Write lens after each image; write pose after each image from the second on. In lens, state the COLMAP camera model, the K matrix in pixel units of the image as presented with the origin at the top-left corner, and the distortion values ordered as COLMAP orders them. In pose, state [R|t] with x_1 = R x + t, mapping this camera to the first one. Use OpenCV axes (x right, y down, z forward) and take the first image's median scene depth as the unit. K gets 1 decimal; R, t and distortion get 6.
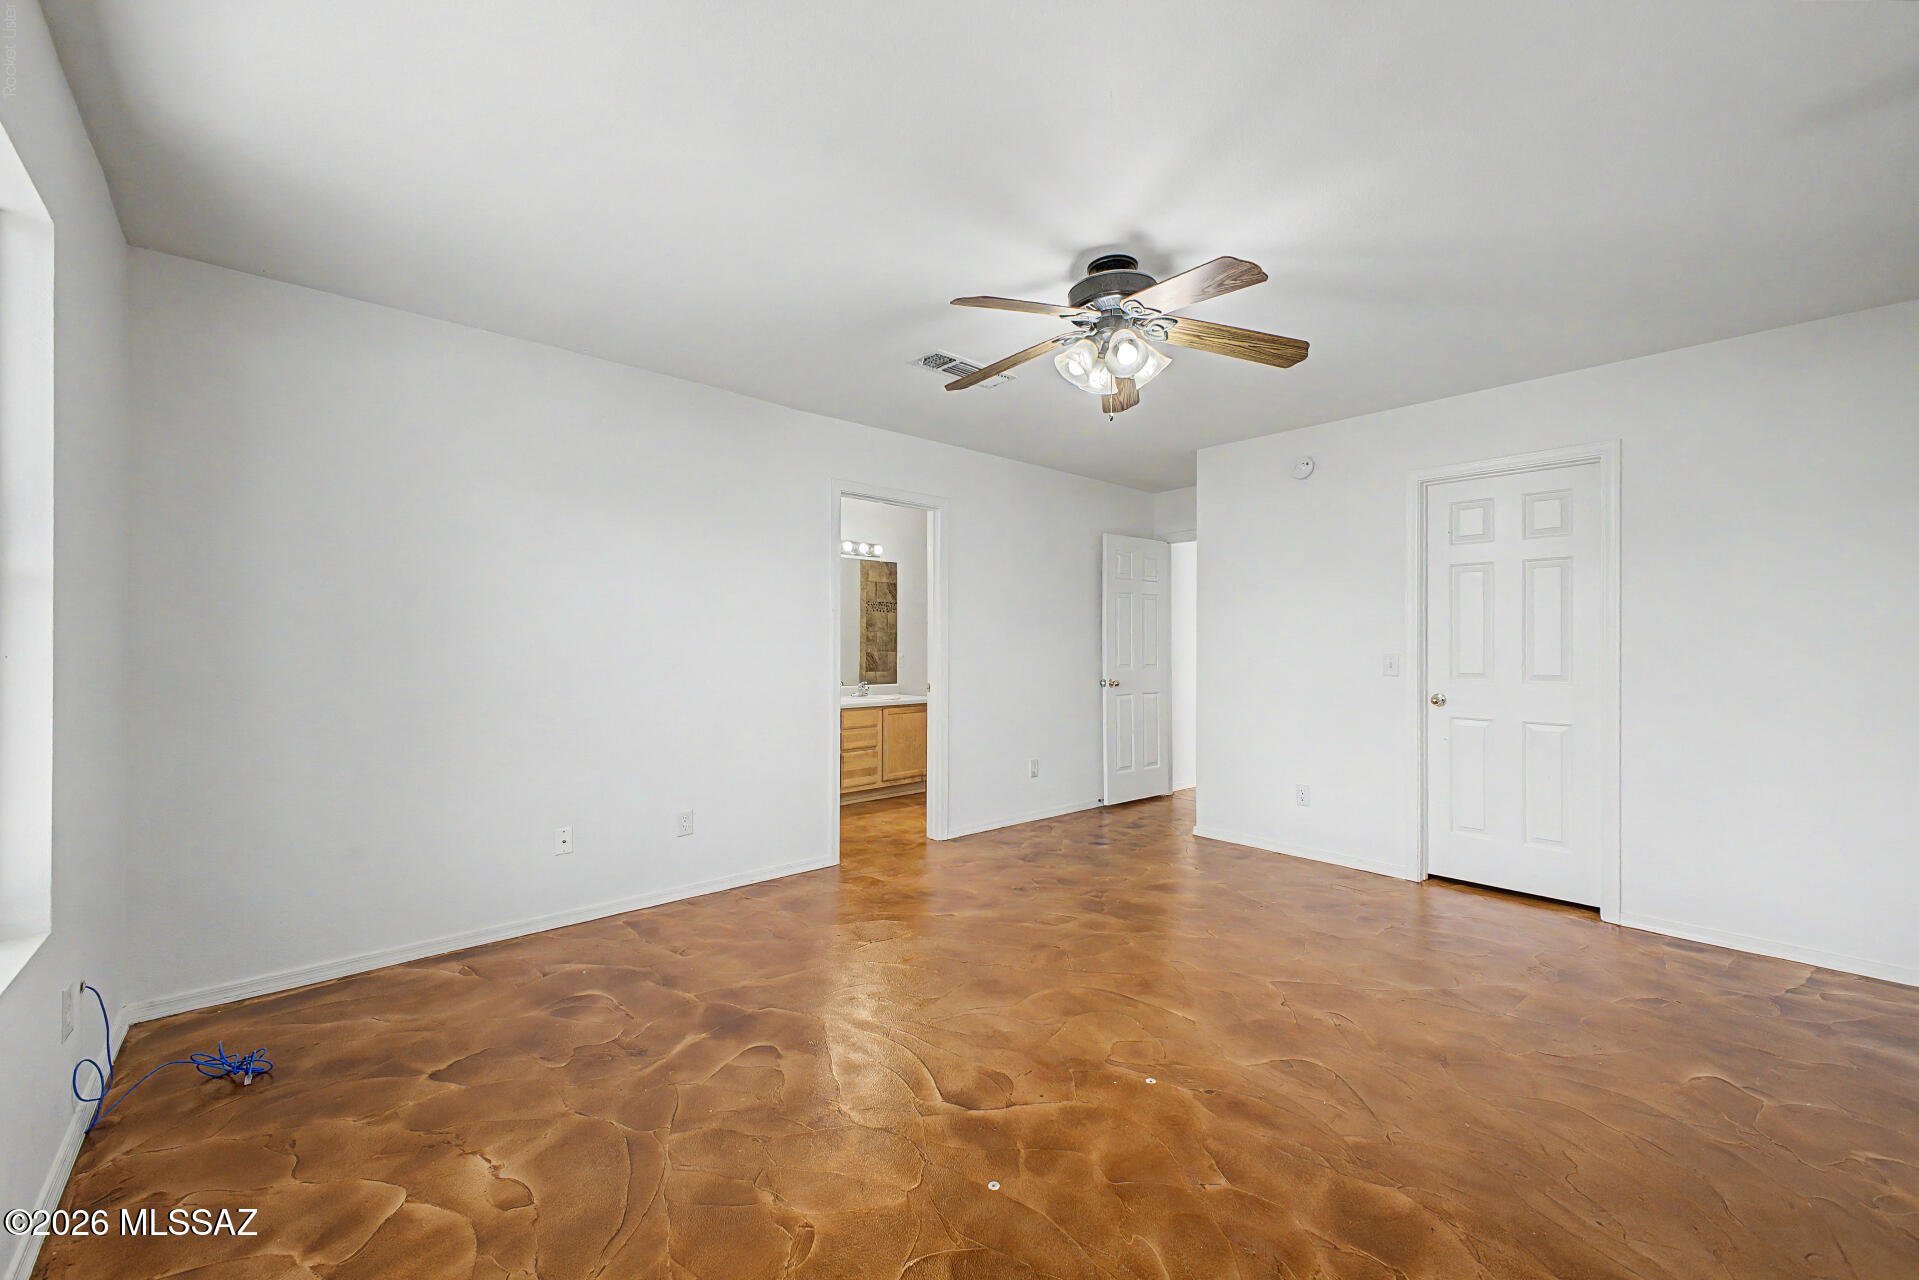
lens RADIAL K [[762.9, 0, 955.8], [0, 762.9, 645.9], [0, 0, 1]] dist [0.019841, -0.000151]
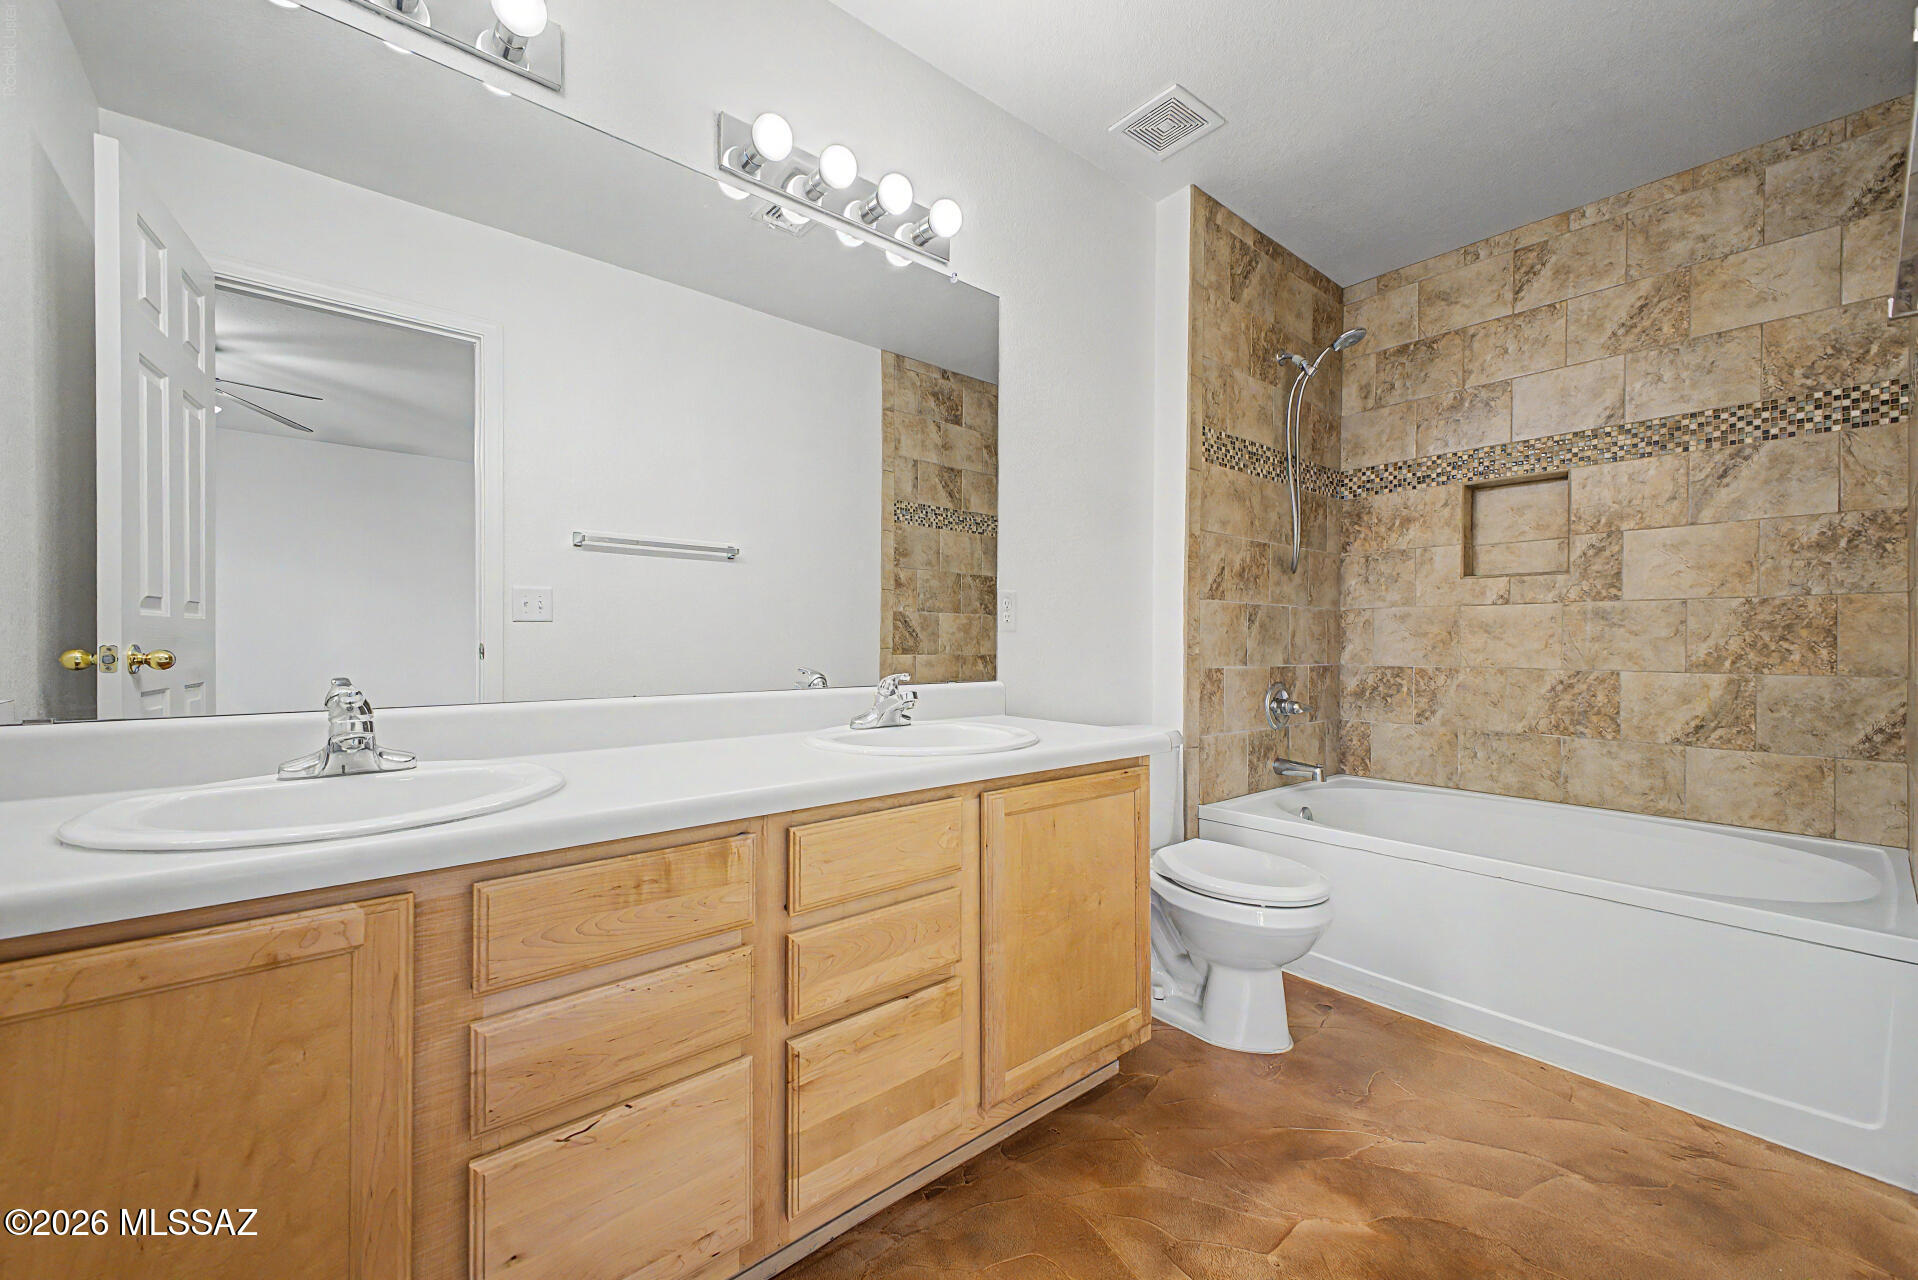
lens RADIAL K [[762.5, 0, 955.3], [0, 762.5, 645.9], [0, 0, 1]] dist [0.019841, -0.000151]
pose [[0.999699, 0.000973, -0.024506, -0.191952], [-0.000834, 0.999984, 0.005670, 0.073202], [0.024511, -0.005648, 0.999684, 1.504461]]
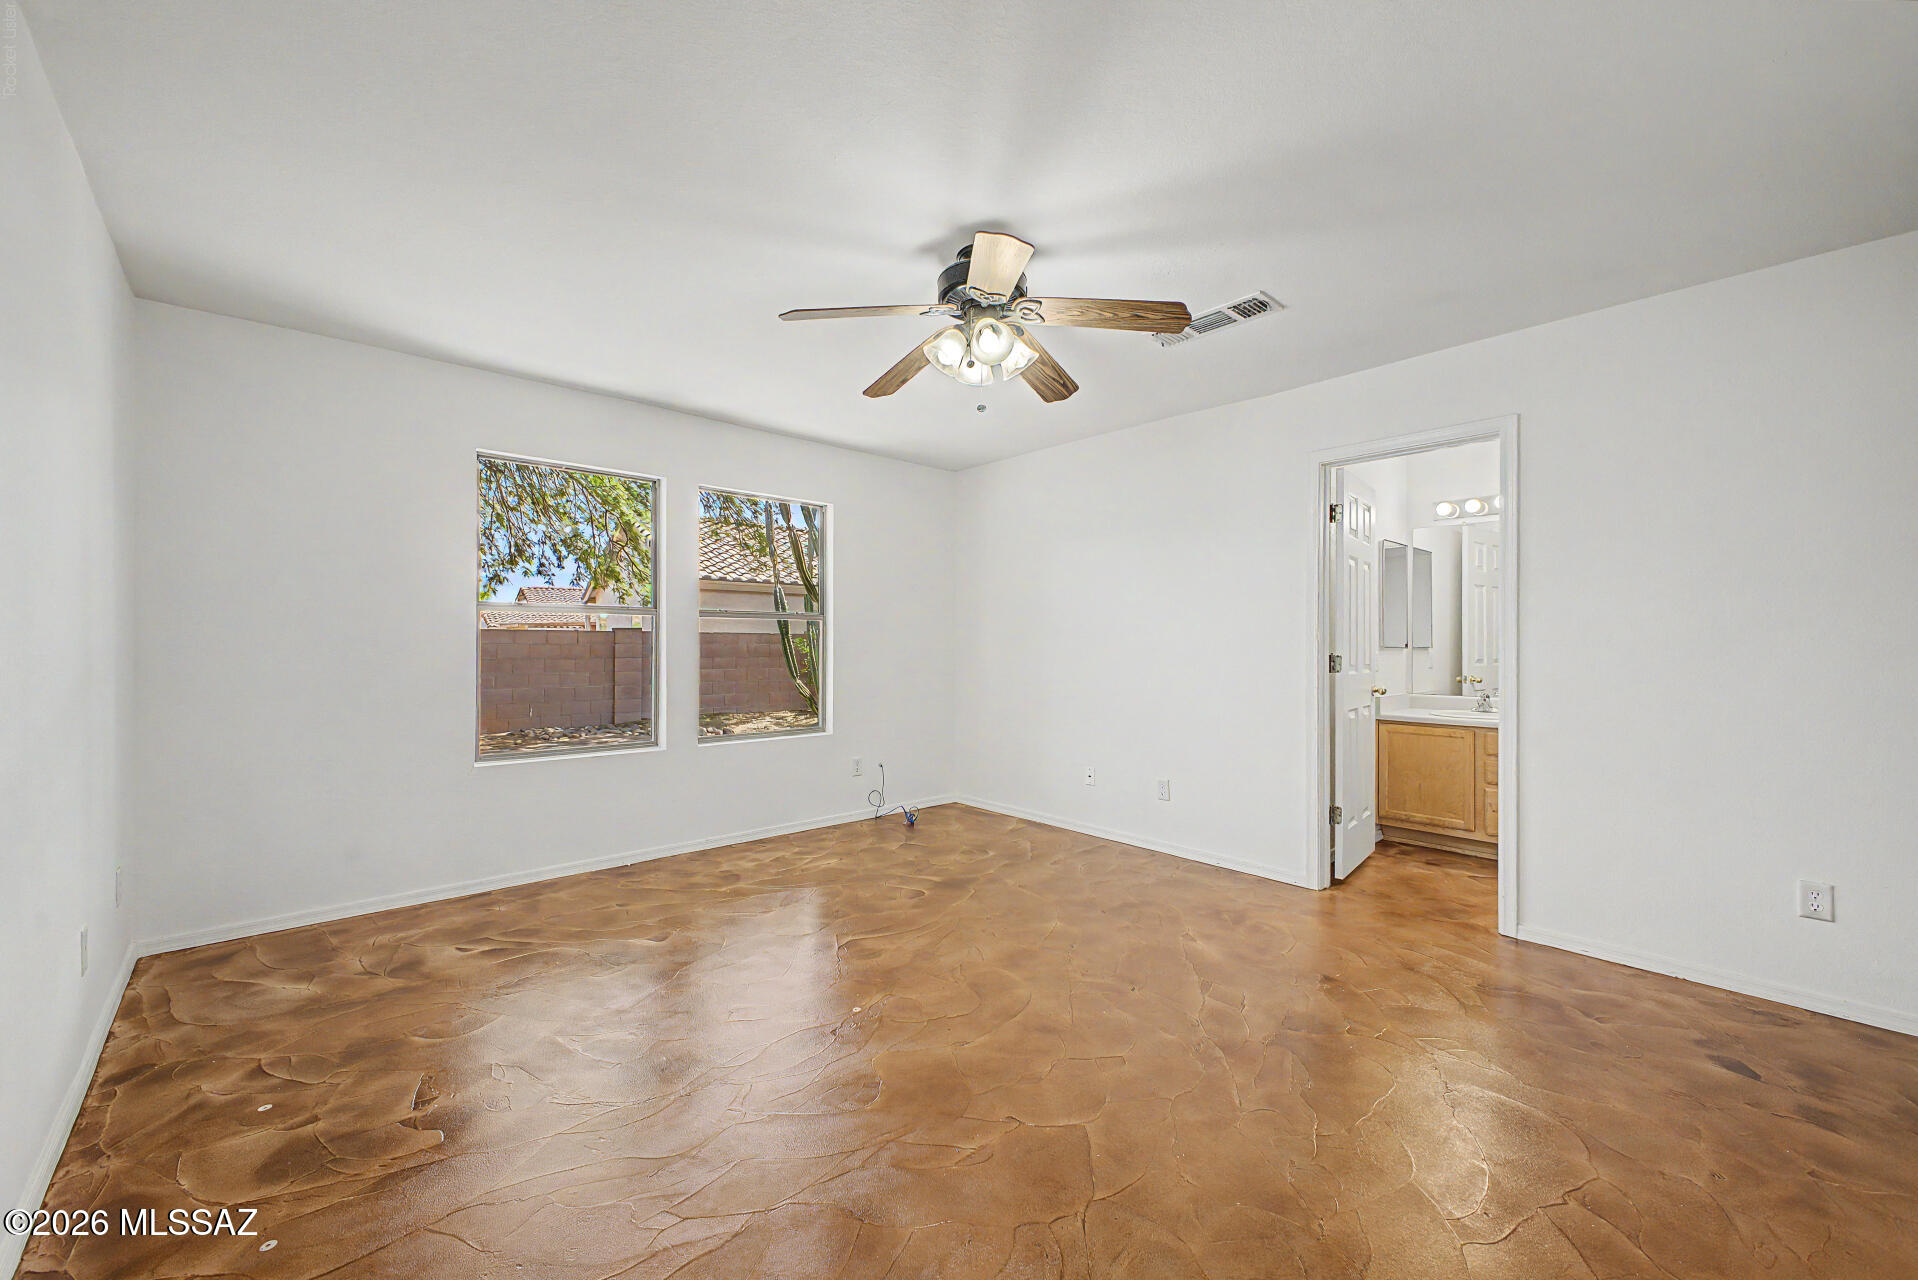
lens RADIAL K [[762.5, 0, 955.3], [0, 762.5, 645.9], [0, 0, 1]] dist [0.019841, -0.000151]
pose [[0.002326, 0.002457, -0.999994, 1.003453], [-0.004893, 0.999985, 0.002446, 0.010643], [0.999985, 0.004888, 0.002338, 0.815739]]
